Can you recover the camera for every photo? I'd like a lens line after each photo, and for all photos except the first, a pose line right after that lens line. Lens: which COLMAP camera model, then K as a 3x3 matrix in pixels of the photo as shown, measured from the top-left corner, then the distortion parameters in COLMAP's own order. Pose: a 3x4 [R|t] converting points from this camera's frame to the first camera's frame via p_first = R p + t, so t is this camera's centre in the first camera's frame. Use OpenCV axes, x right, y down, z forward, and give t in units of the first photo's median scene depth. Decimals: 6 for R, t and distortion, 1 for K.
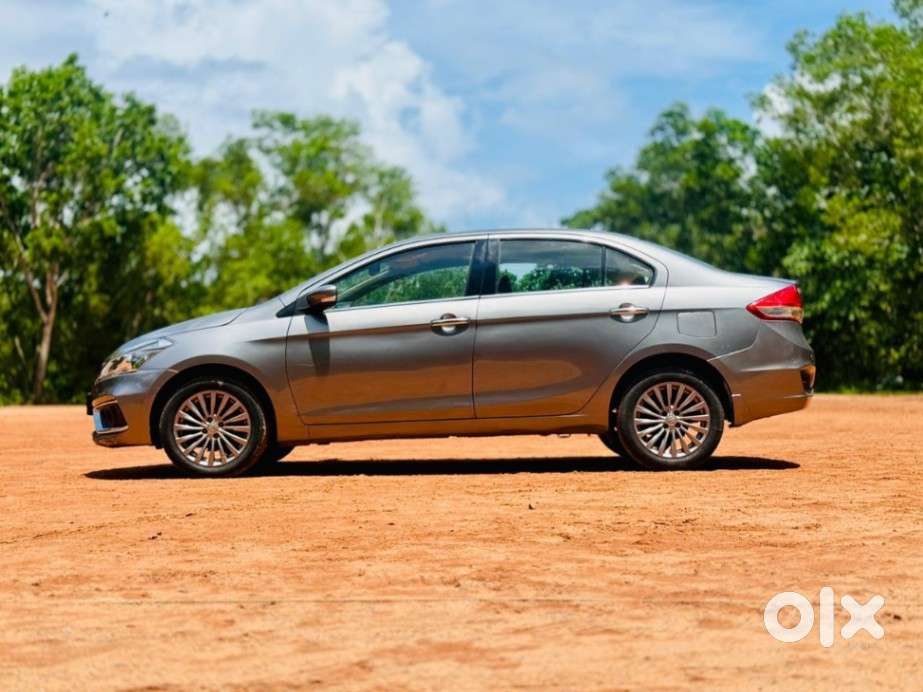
lens RADIAL K [[1349.7, 0, 455.2], [0, 1349.7, 347.0], [0, 0, 1]] dist [0.123536, 0.000000]
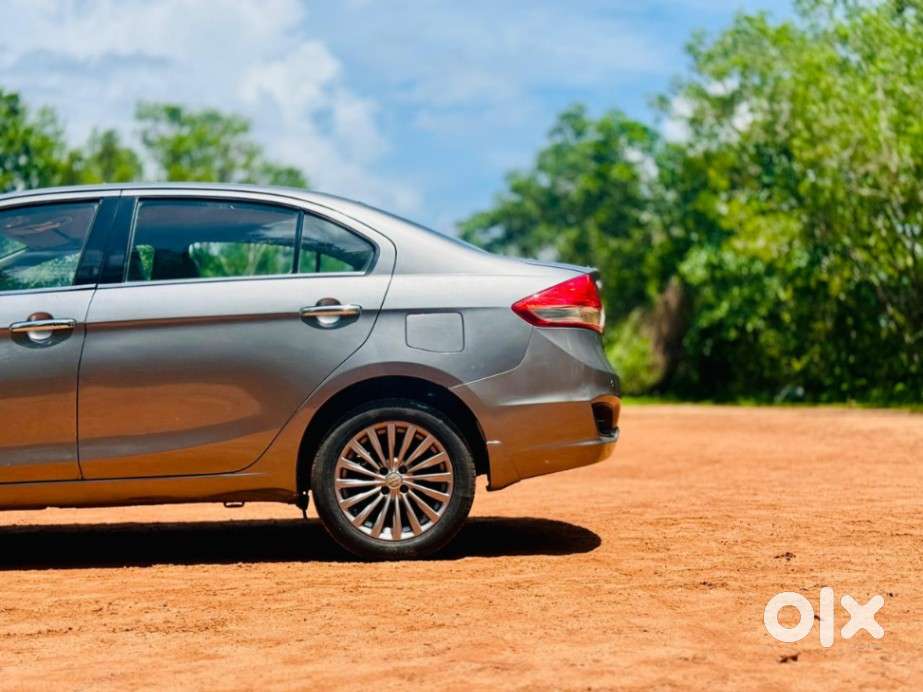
lens RADIAL K [[1349.7, 0, 460.6], [0, 1349.7, 341.9], [0, 0, 1]] dist [0.123536, 0.000000]
pose [[0.997877, 0.006580, 0.064800, 0.141709], [-0.006019, 0.999943, -0.008843, -0.006236], [-0.064854, 0.008434, 0.997859, 0.338649]]
